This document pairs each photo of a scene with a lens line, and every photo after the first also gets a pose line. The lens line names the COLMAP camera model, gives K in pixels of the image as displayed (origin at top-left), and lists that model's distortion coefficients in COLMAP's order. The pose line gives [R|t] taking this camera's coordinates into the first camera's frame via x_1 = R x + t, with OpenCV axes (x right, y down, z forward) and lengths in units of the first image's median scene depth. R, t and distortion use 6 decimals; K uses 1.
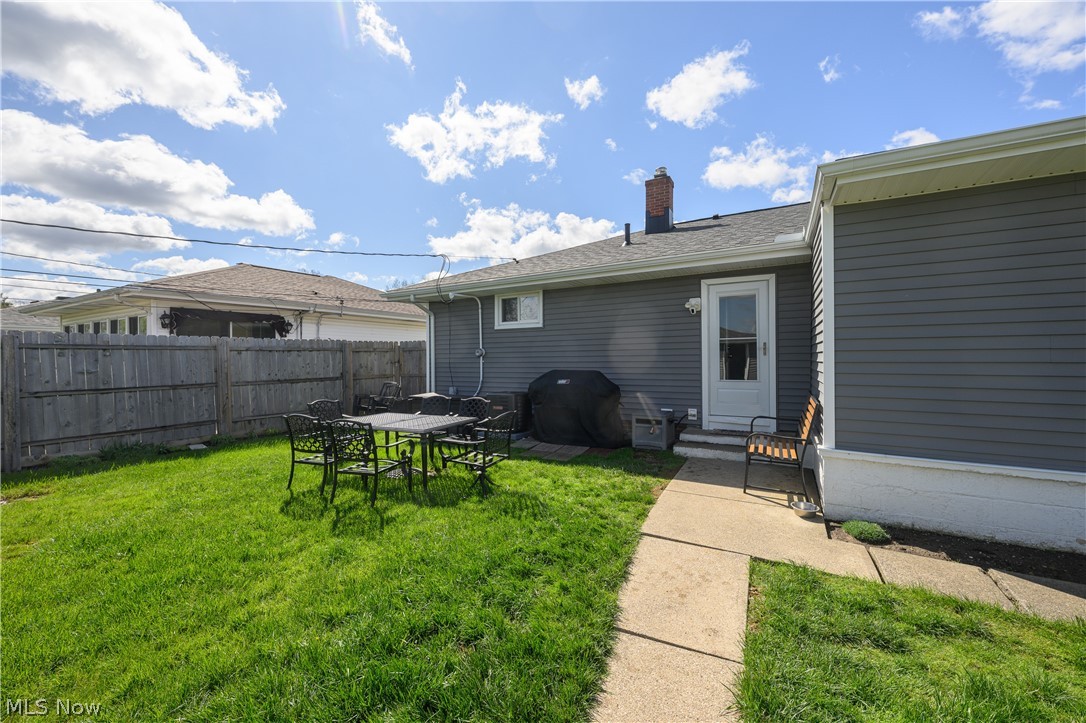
lens RADIAL K [[427.4, 0, 537.7], [0, 427.4, 358.3], [0, 0, 1]] dist [-0.000106, -0.000092]
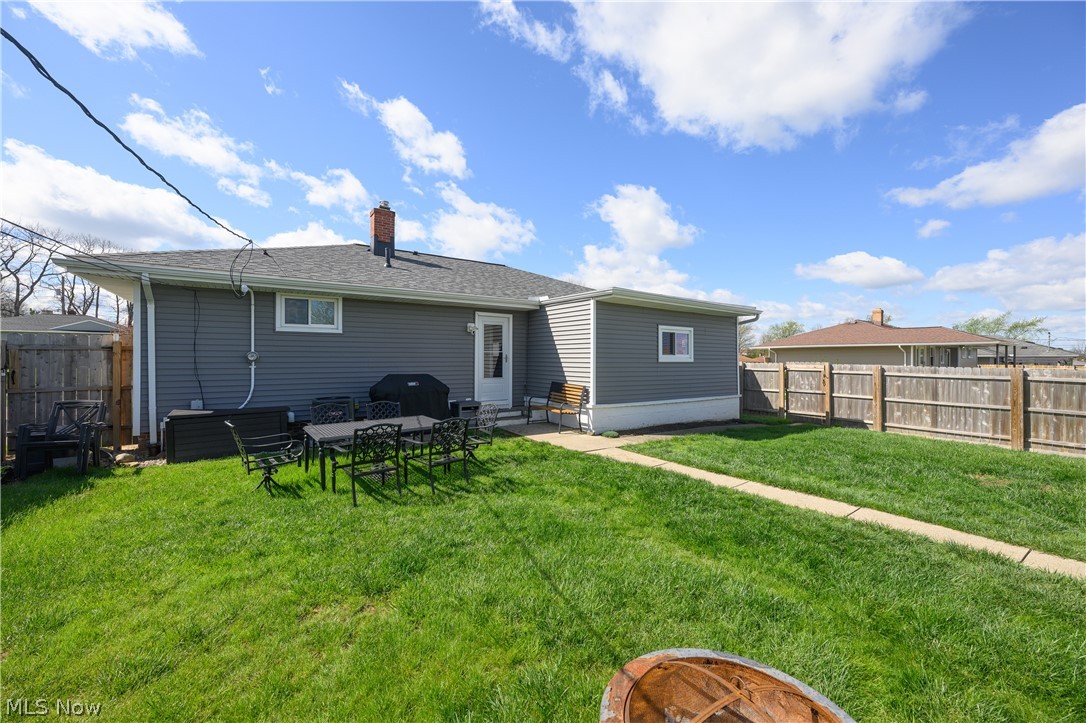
lens RADIAL K [[427.4, 0, 537.7], [0, 427.4, 358.3], [0, 0, 1]] dist [-0.000106, -0.000092]
pose [[0.436375, 0.010094, 0.899708, -0.850157], [-0.005122, 0.999949, -0.008734, -0.007715], [-0.899750, -0.000797, 0.436404, 0.156797]]
